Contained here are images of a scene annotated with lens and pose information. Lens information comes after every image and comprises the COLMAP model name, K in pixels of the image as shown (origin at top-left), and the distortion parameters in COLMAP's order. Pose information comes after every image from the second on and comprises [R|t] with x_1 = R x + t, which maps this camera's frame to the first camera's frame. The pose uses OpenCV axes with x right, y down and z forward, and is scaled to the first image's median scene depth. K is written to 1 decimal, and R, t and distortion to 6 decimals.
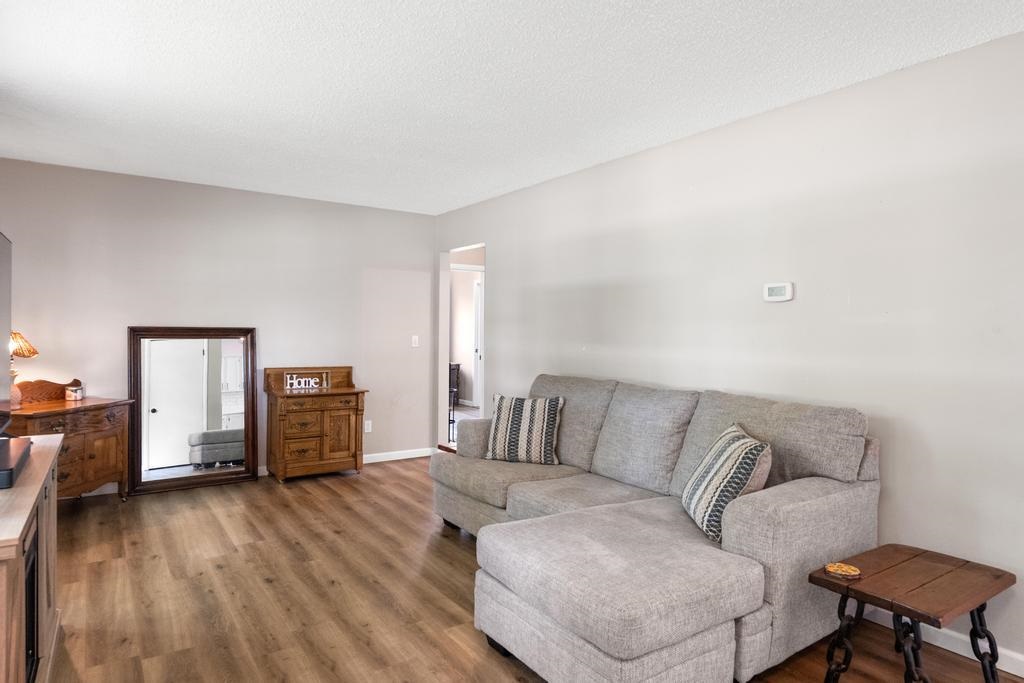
lens RADIAL K [[601.5, 0, 511.9], [0, 601.5, 340.8], [0, 0, 1]] dist [-0.006060, 0.001050]
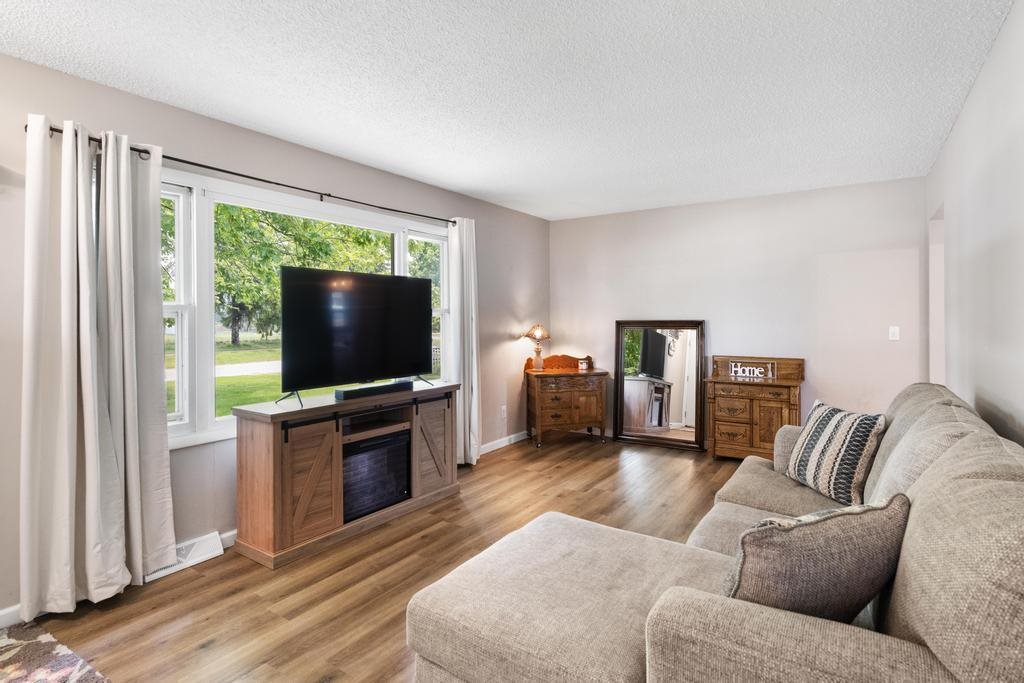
lens RADIAL K [[522.7, 0, 511.9], [0, 522.7, 332.8], [0, 0, 1]] dist [-0.002672, 0.000107]
pose [[0.378481, 0.011002, -0.925544, 0.359518], [-0.005154, 0.999939, 0.009778, -0.005332], [0.925595, 0.001070, 0.378514, 0.276077]]
